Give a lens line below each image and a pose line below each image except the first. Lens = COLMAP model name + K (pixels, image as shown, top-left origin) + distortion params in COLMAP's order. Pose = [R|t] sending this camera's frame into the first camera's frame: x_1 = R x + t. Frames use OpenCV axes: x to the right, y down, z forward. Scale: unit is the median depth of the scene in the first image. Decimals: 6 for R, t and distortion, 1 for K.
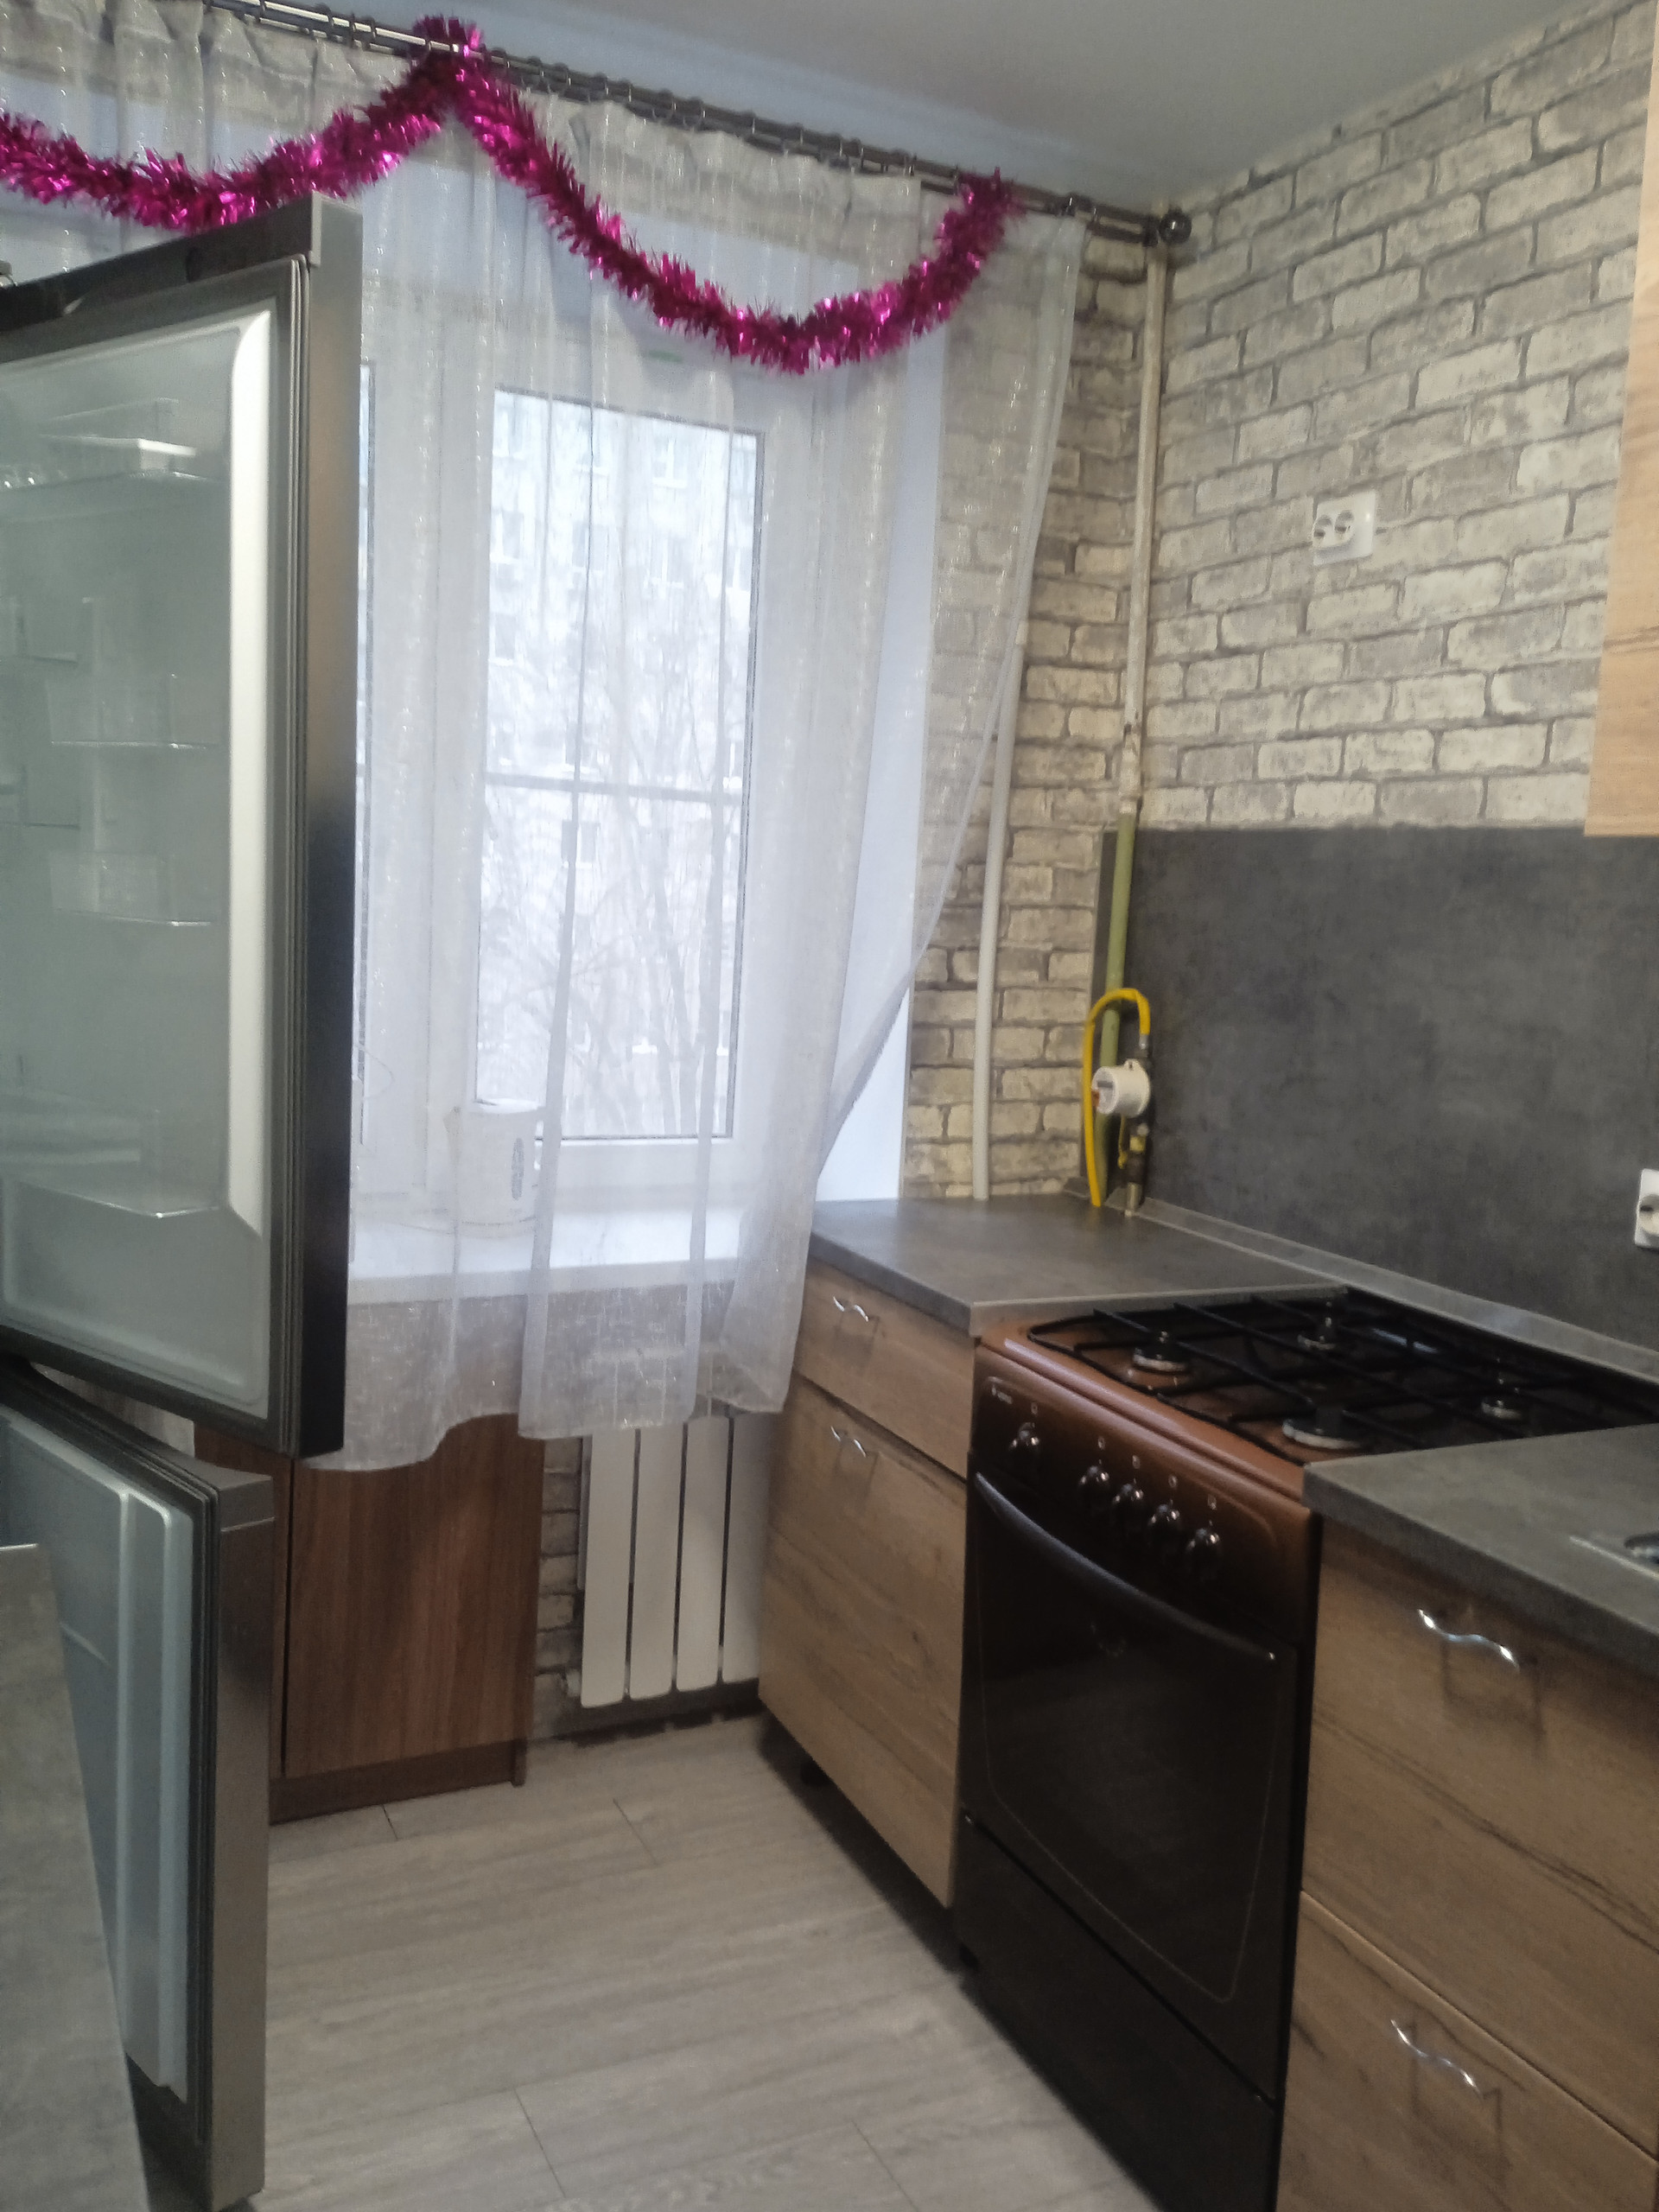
lens RADIAL K [[1889.7, 0, 829.5], [0, 1889.7, 1106.0], [0, 0, 1]] dist [0.113781, -0.210313]
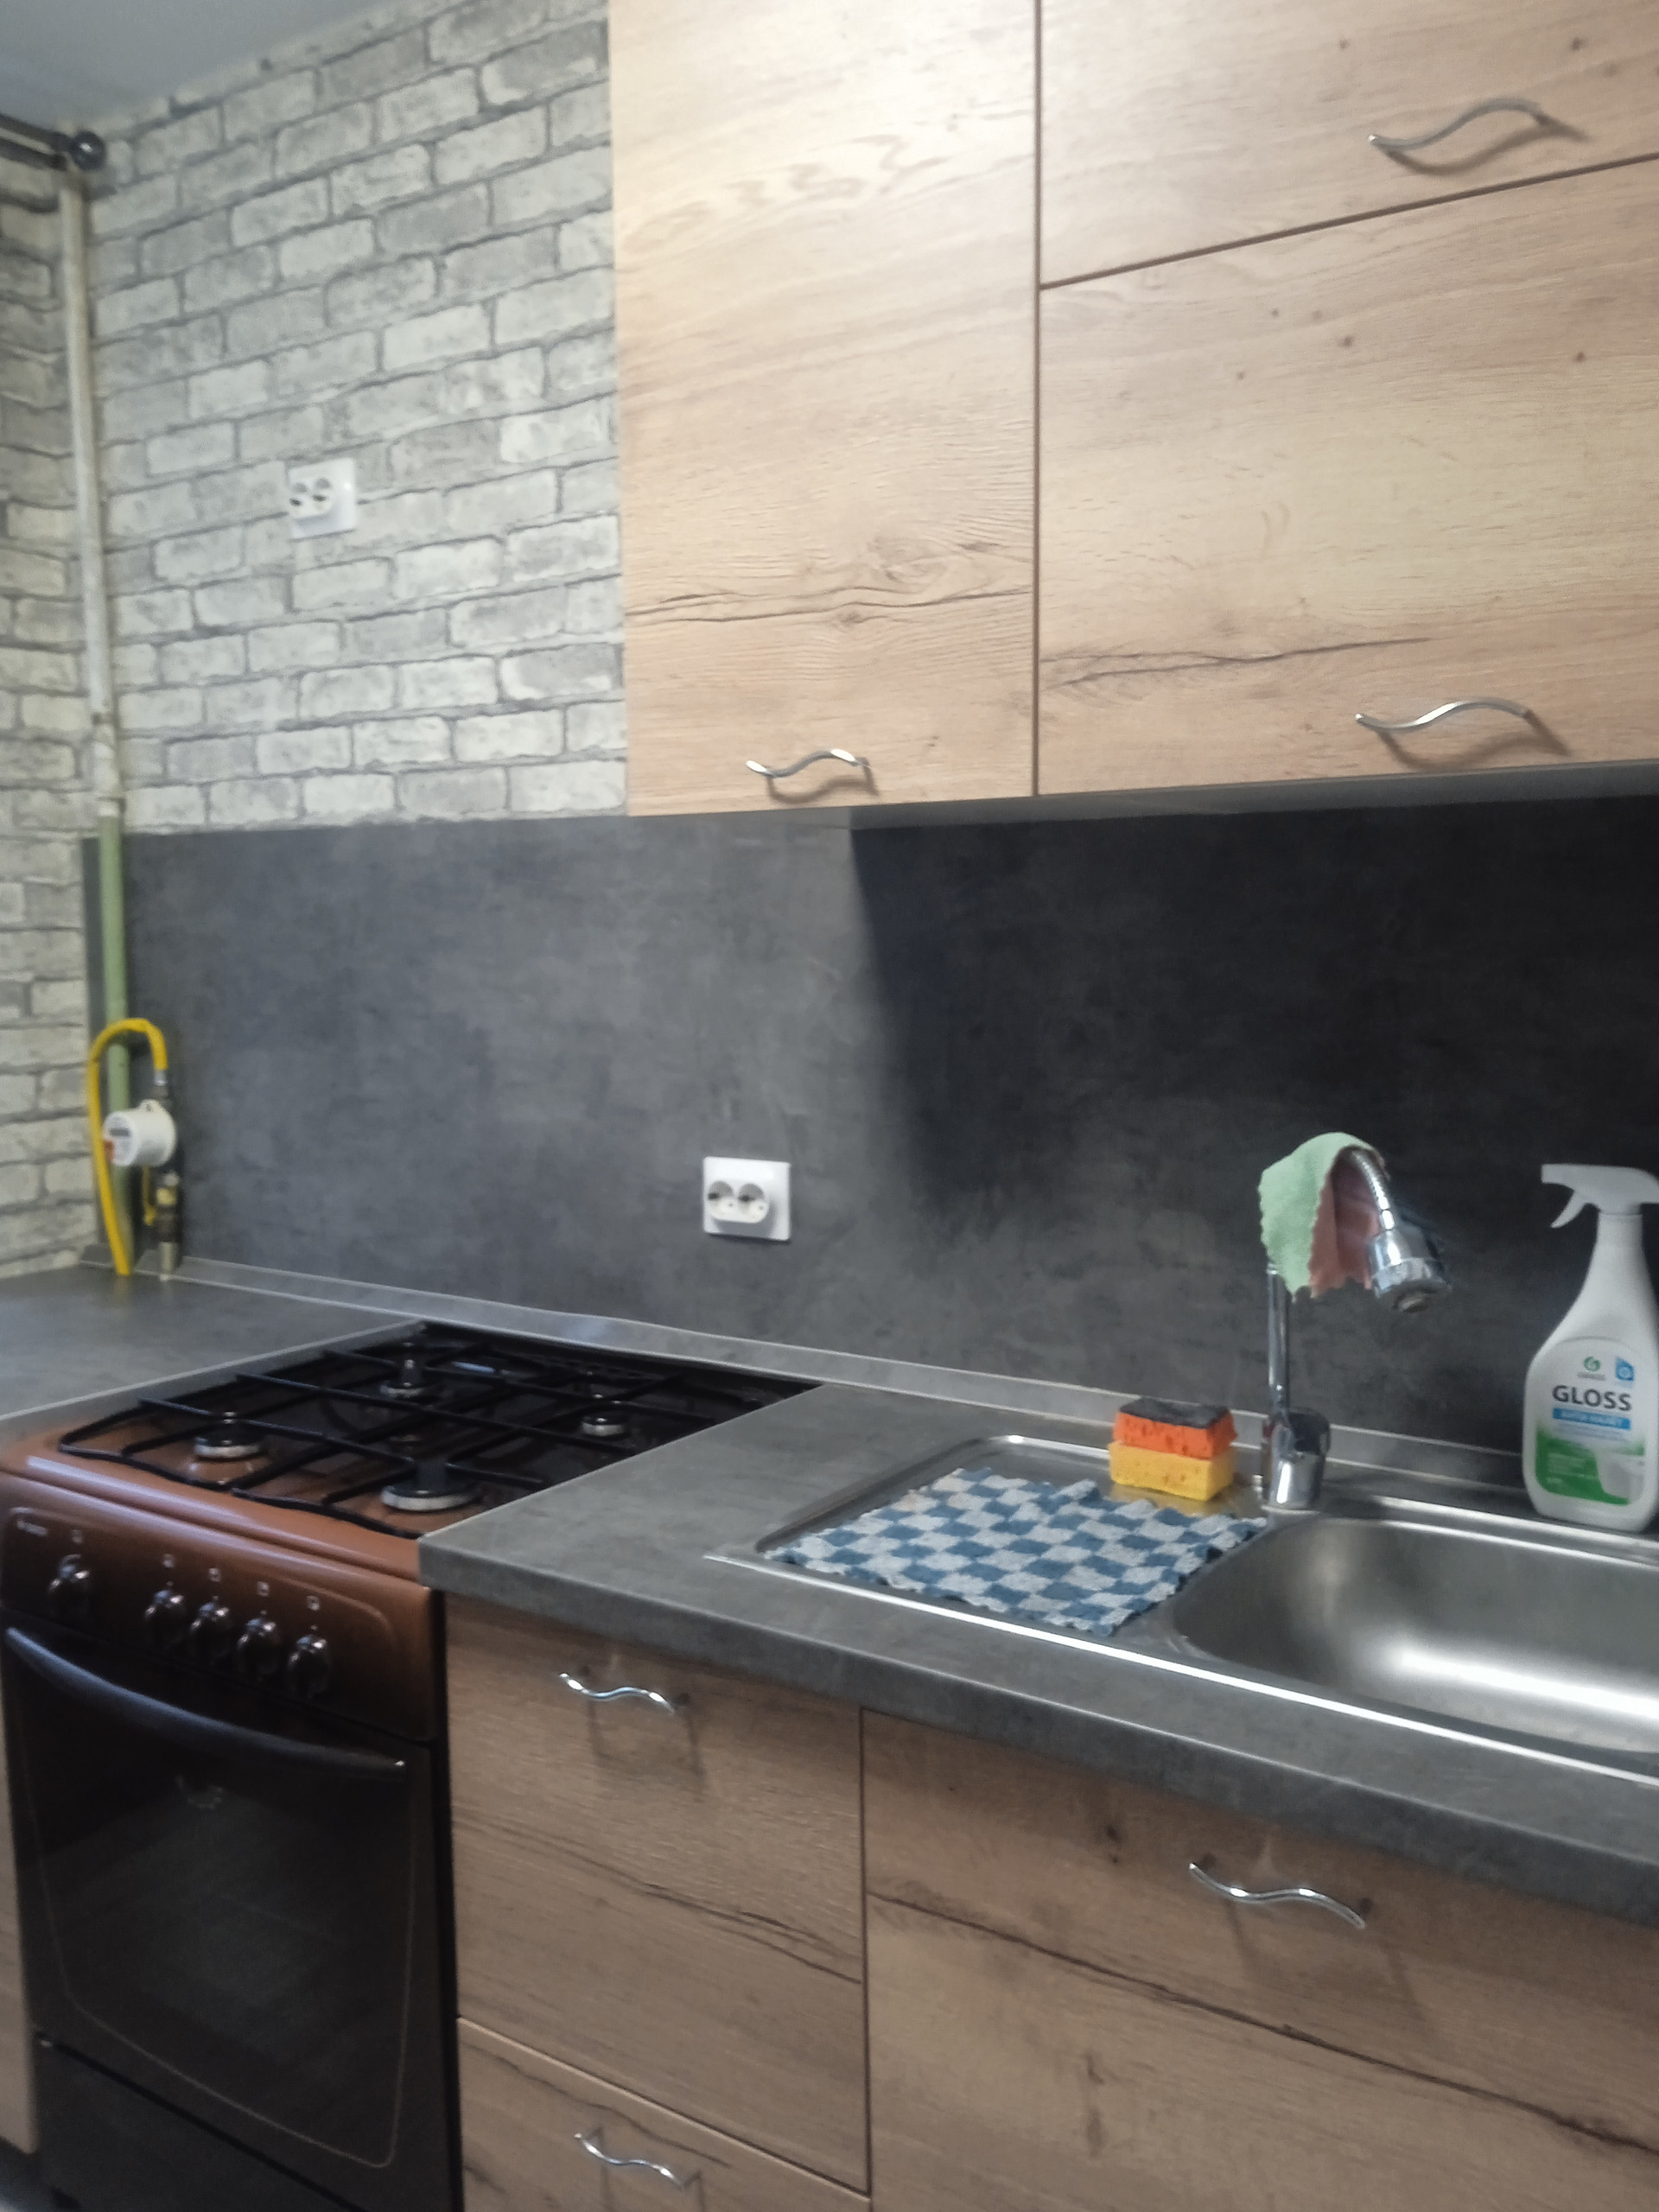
lens RADIAL K [[1889.7, 0, 829.5], [0, 1889.7, 1106.0], [0, 0, 1]] dist [0.113781, -0.210313]
pose [[0.867736, -0.101086, 0.486638, 0.005745], [0.108414, 0.994019, 0.013166, 0.000429], [-0.485058, 0.041333, 0.873504, 0.102747]]
